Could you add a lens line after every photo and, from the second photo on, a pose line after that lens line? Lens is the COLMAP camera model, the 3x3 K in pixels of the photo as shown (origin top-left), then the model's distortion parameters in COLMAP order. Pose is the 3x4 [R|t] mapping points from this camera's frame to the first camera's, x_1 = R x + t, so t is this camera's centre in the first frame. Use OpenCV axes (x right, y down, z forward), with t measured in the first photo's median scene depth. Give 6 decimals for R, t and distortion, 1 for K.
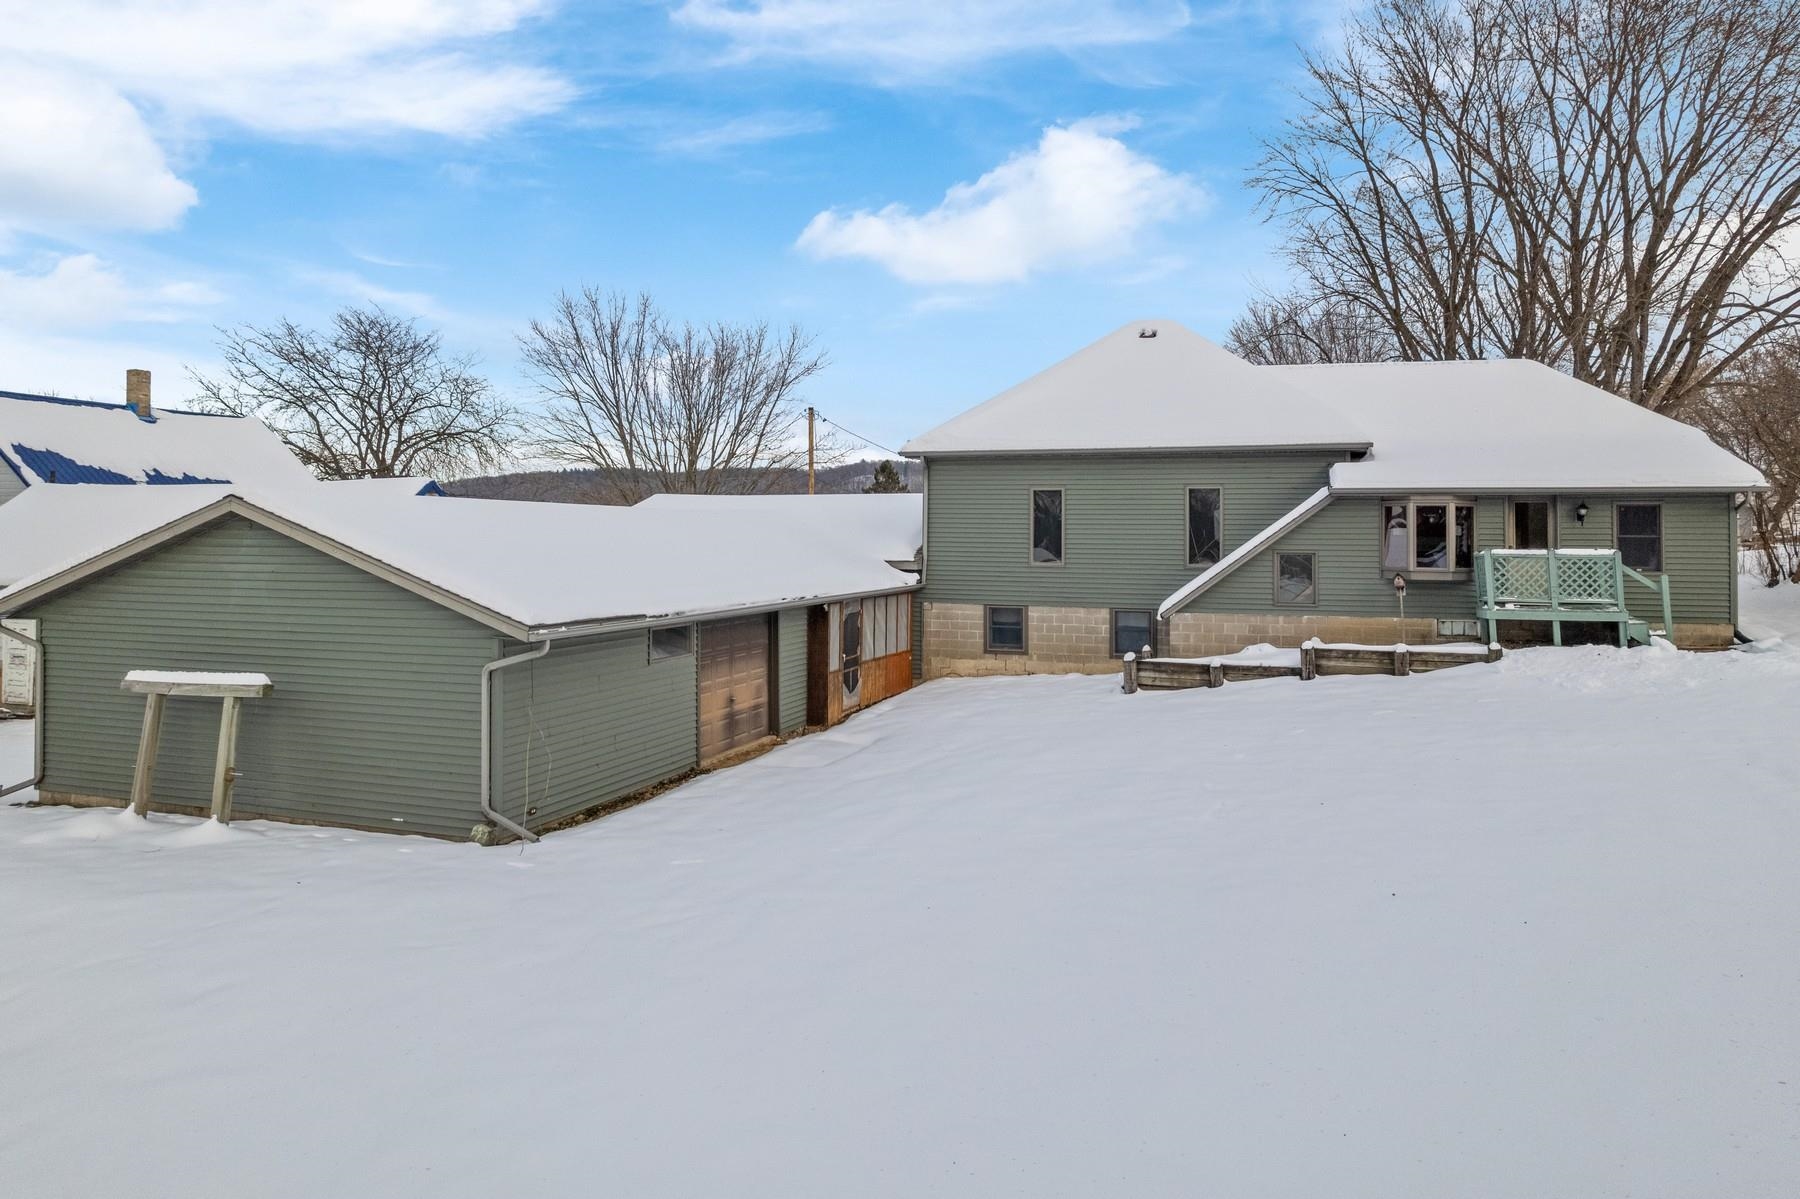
lens RADIAL K [[1085.7, 0, 888.7], [0, 1085.7, 591.5], [0, 0, 1]] dist [-0.052539, 0.024092]
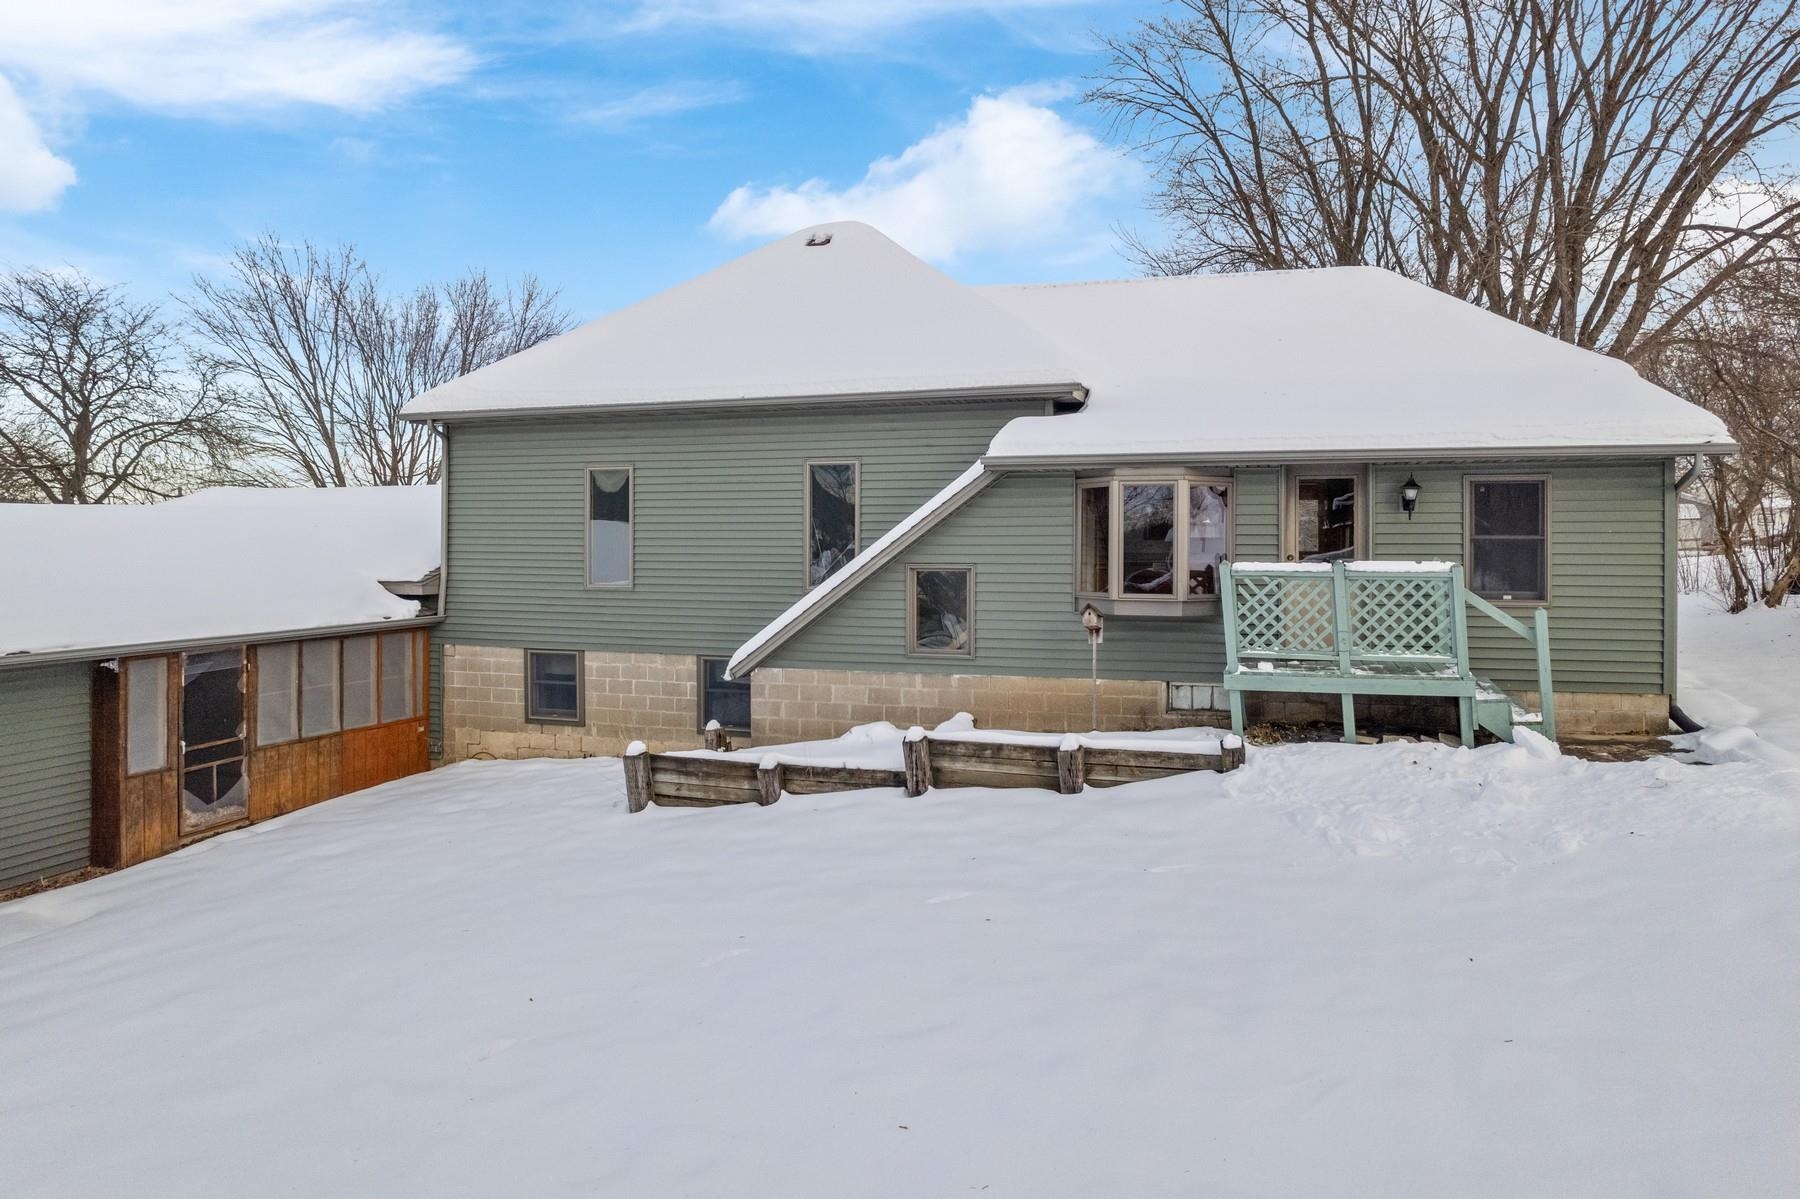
lens RADIAL K [[1085.7, 0, 886.0], [0, 1085.7, 614.7], [0, 0, 1]] dist [-0.052539, 0.024092]
pose [[0.999780, -0.007222, 0.019672, 0.289222], [0.006760, 0.999703, 0.023418, -0.020874], [-0.019836, -0.023280, 0.999532, 0.347684]]
